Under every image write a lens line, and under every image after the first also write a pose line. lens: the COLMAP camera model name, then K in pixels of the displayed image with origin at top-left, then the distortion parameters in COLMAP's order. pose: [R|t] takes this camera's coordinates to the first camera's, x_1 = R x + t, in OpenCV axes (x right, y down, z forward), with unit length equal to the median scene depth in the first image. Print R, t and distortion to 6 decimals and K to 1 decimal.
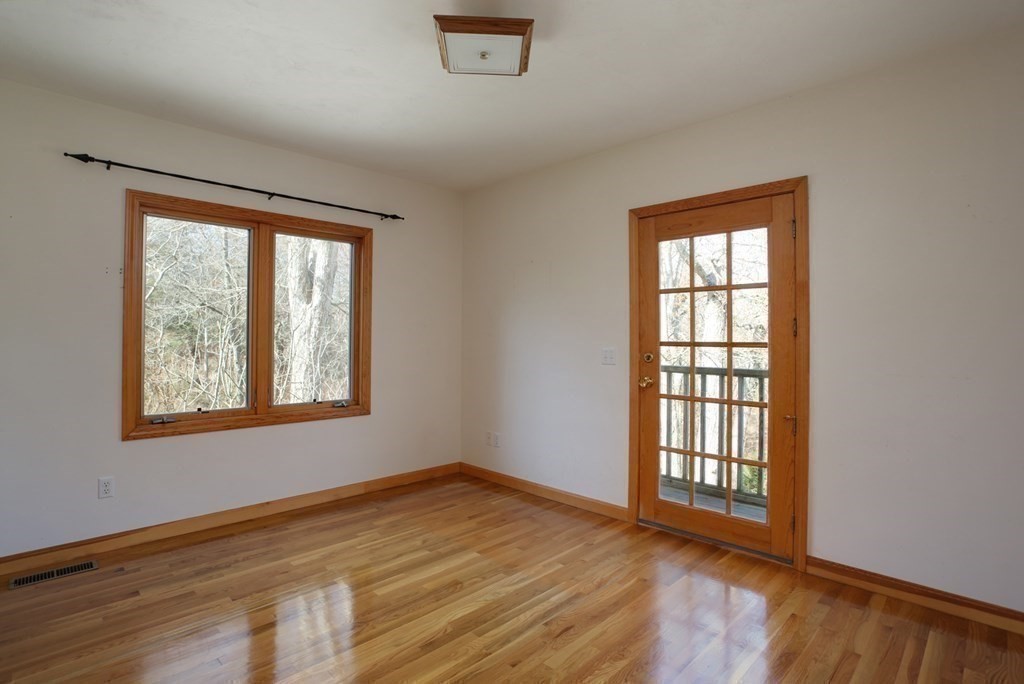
lens RADIAL K [[505.4, 0, 508.2], [0, 505.4, 339.5], [0, 0, 1]] dist [-0.020124, 0.001765]
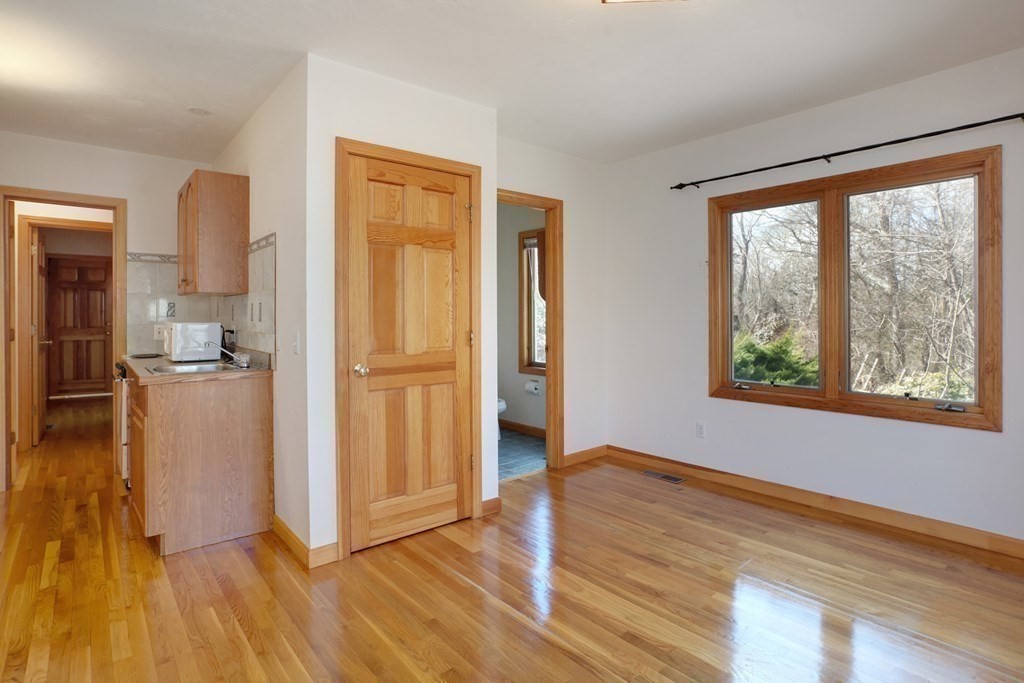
lens RADIAL K [[505.4, 0, 497.5], [0, 505.4, 313.6], [0, 0, 1]] dist [-0.020124, 0.001765]
pose [[-0.055516, -0.008378, -0.998423, 0.541749], [0.000252, 0.999965, -0.008405, 0.002535], [0.998458, -0.000718, -0.055512, 0.532896]]
